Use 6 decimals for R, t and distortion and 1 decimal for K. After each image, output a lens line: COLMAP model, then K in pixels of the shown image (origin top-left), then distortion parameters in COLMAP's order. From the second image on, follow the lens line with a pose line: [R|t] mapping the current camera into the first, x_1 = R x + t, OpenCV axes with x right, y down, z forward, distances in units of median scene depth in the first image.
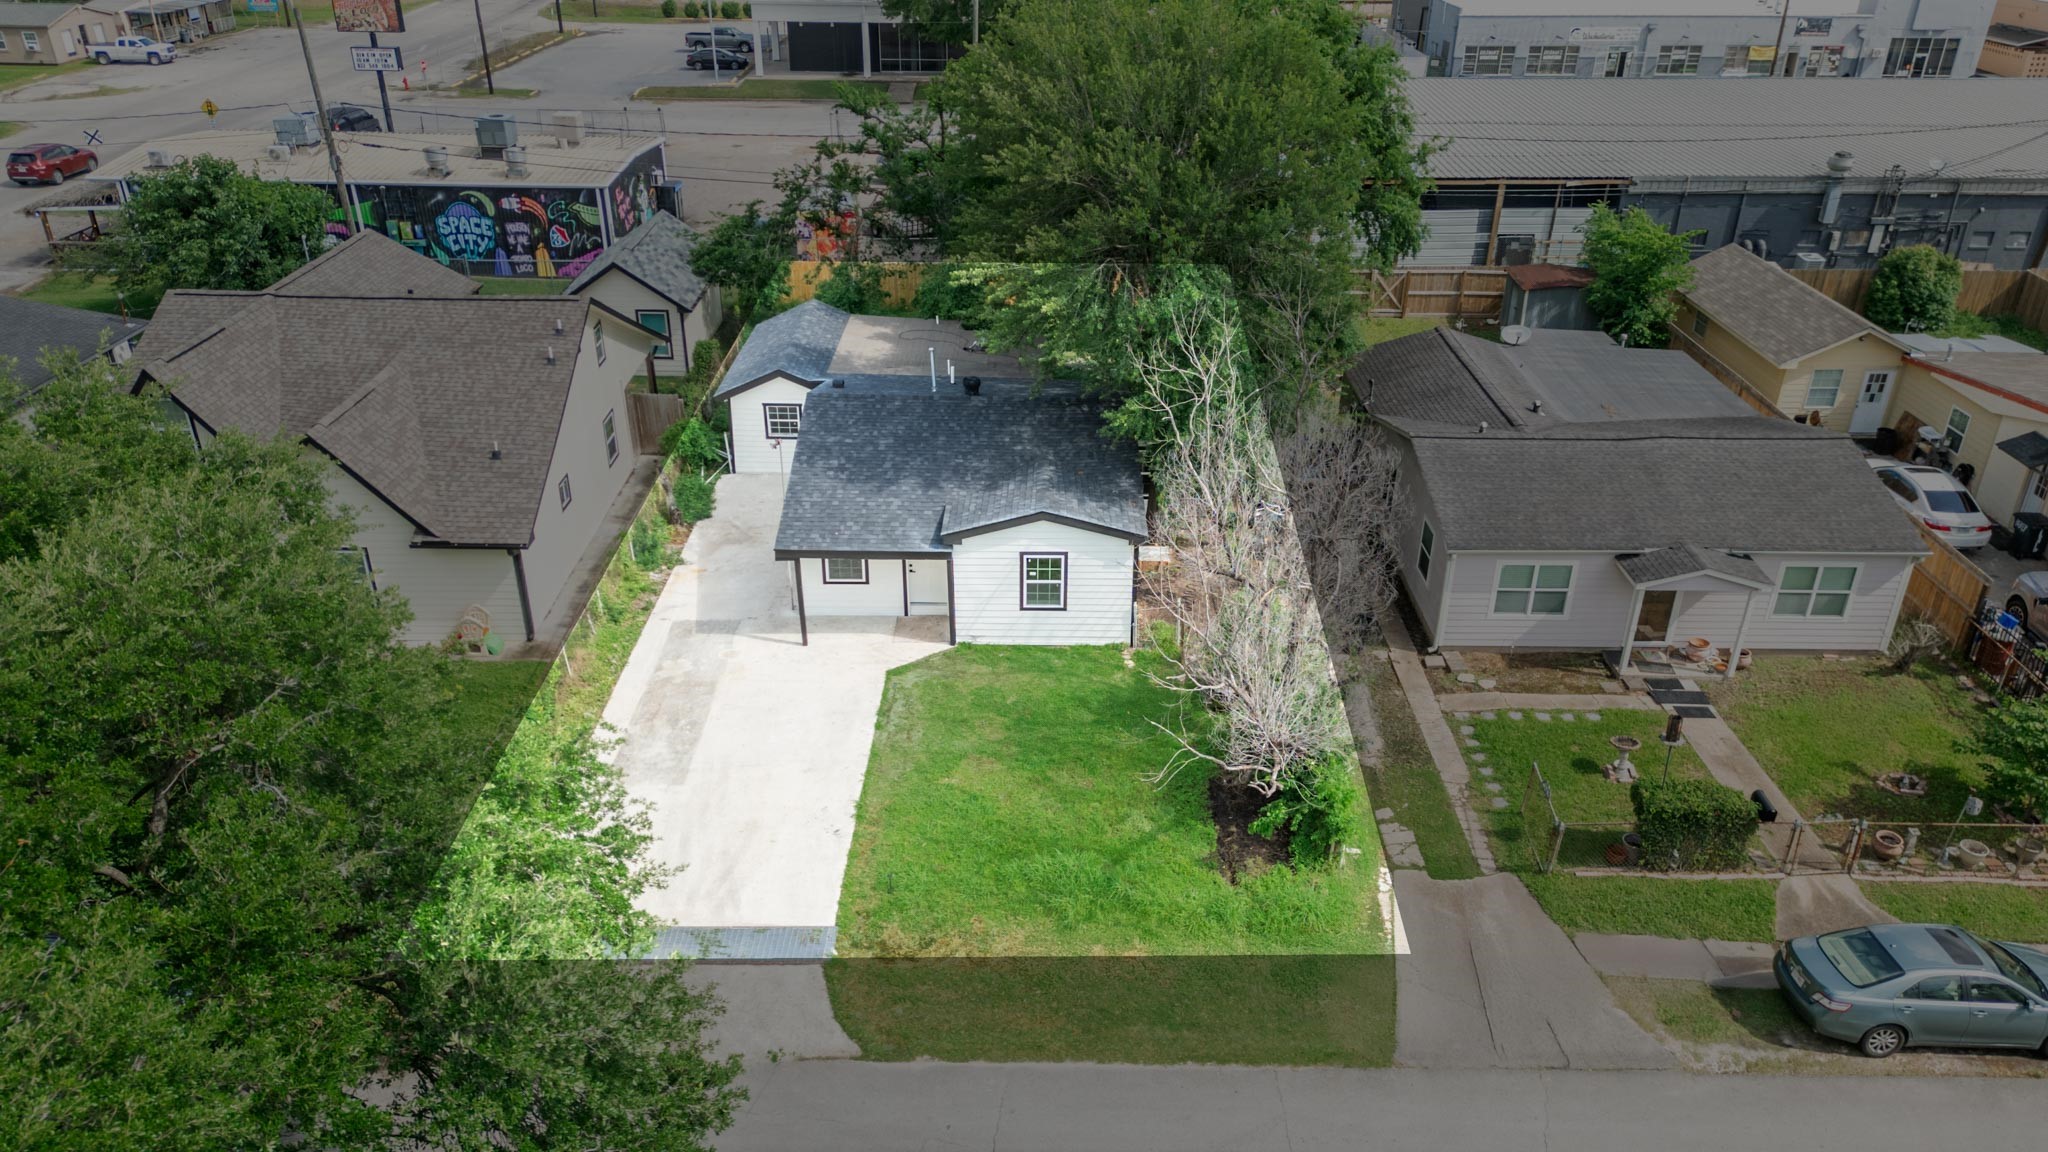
lens RADIAL K [[1455.8, 0, 1024.0], [0, 1455.8, 576.0], [0, 0, 1]] dist [0.000288, 0.000051]
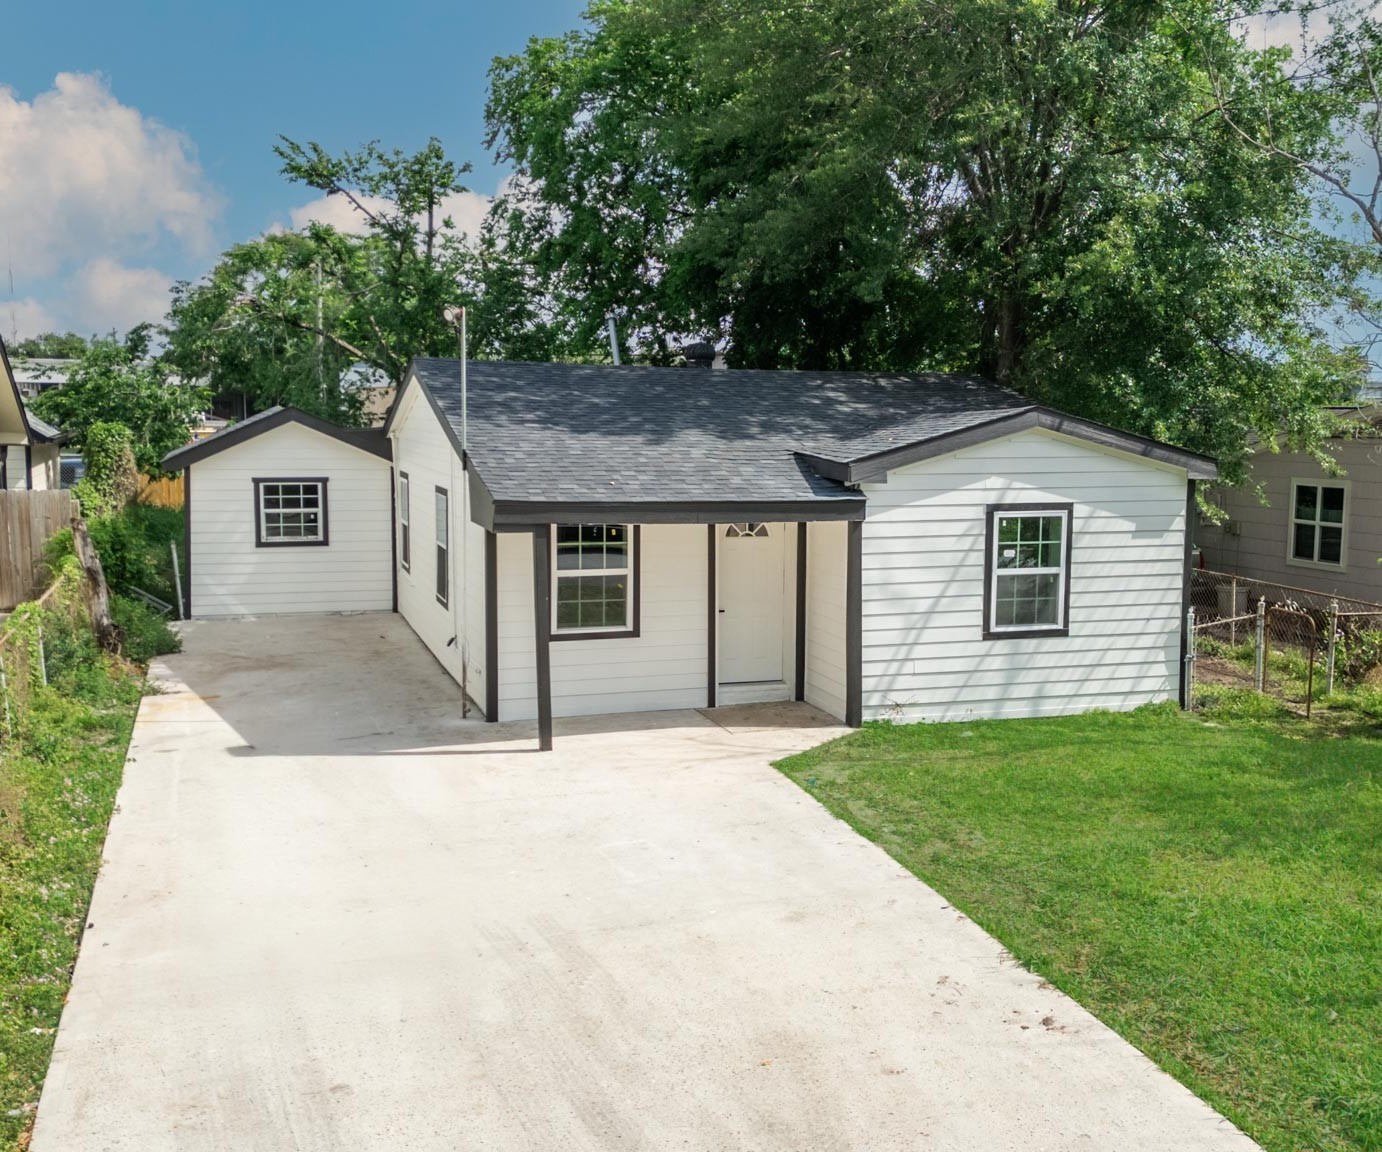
lens RADIAL K [[1487.1, 0, 691.4], [0, 1487.1, 542.0], [0, 0, 1]] dist [0.021611, -0.000216]
pose [[0.949711, -0.031562, 0.311533, -0.247316], [0.142970, 0.928855, -0.341742, 0.148170], [-0.278583, 0.369096, 0.886657, 0.580922]]
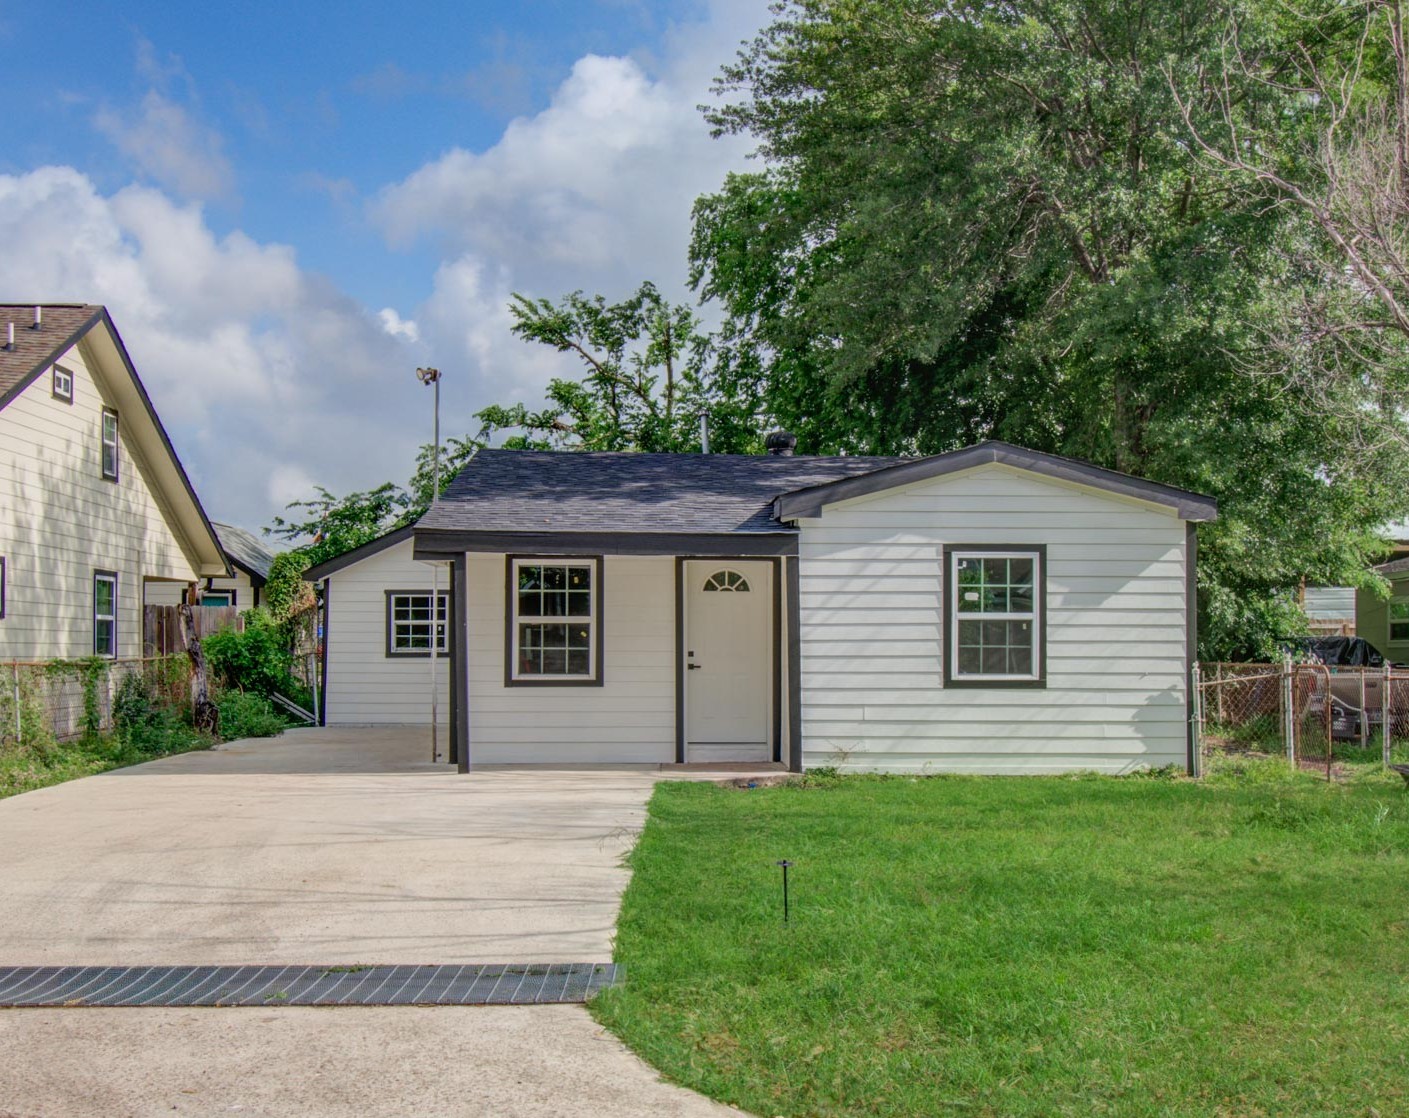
lens RADIAL K [[1718.5, 0, 704.5], [0, 1718.5, 559.0], [0, 0, 1]] dist [-0.115841, 0.002795]
pose [[0.999696, -0.004028, 0.024319, -0.090250], [0.015674, 0.865296, -0.501017, 0.254523], [-0.019025, 0.501246, 0.865096, 0.523501]]
